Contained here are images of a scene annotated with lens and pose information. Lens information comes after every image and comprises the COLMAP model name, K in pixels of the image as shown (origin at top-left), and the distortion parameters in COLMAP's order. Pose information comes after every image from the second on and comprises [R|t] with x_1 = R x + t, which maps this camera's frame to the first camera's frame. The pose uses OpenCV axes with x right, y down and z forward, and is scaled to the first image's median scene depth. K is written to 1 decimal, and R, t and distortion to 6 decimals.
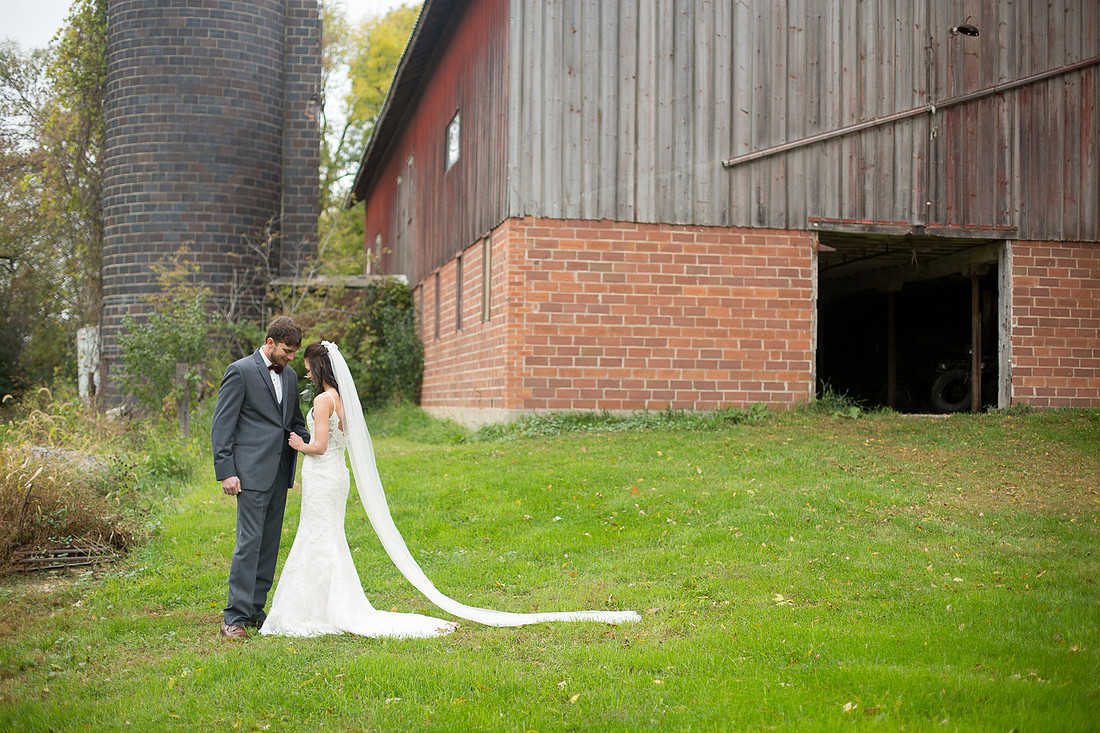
lens RADIAL K [[1647.6, 0, 551.2], [0, 1647.6, 372.6], [0, 0, 1]] dist [-0.115458, 0.000000]
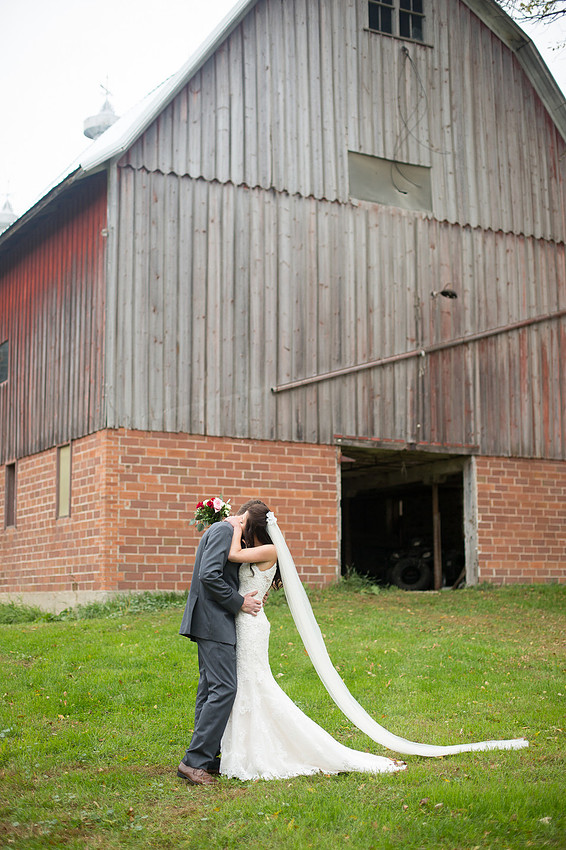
lens RADIAL K [[1273.1, 0, 257.2], [0, 1273.1, 429.7], [0, 0, 1]] dist [-0.115458, 0.000000]
pose [[0.949317, 0.026003, 0.313243, -0.191543], [0.010439, 0.993414, -0.114102, 0.011485], [-0.314147, 0.111589, 0.942793, 0.093619]]
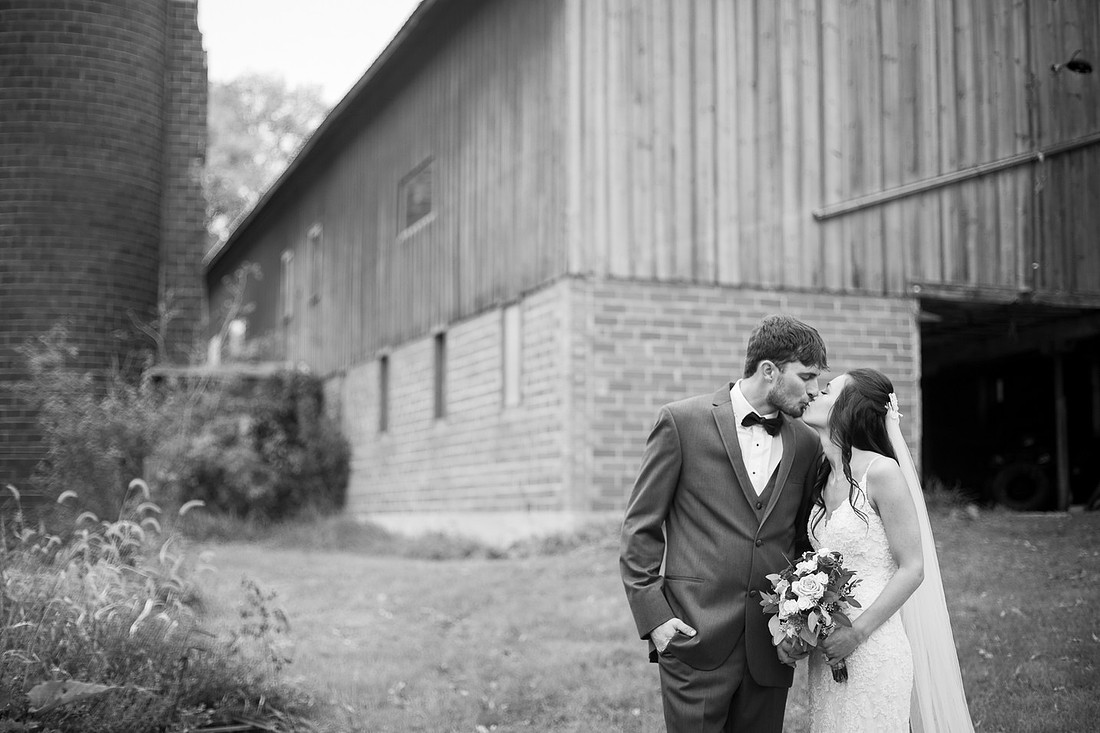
lens RADIAL K [[1647.6, 0, 531.3], [0, 1647.6, 369.6], [0, 0, 1]] dist [-0.115458, 0.000000]
pose [[0.986406, 0.001238, 0.164321, -0.161448], [0.010446, 0.997477, -0.070220, 0.007615], [-0.163993, 0.070982, 0.983904, 0.195221]]
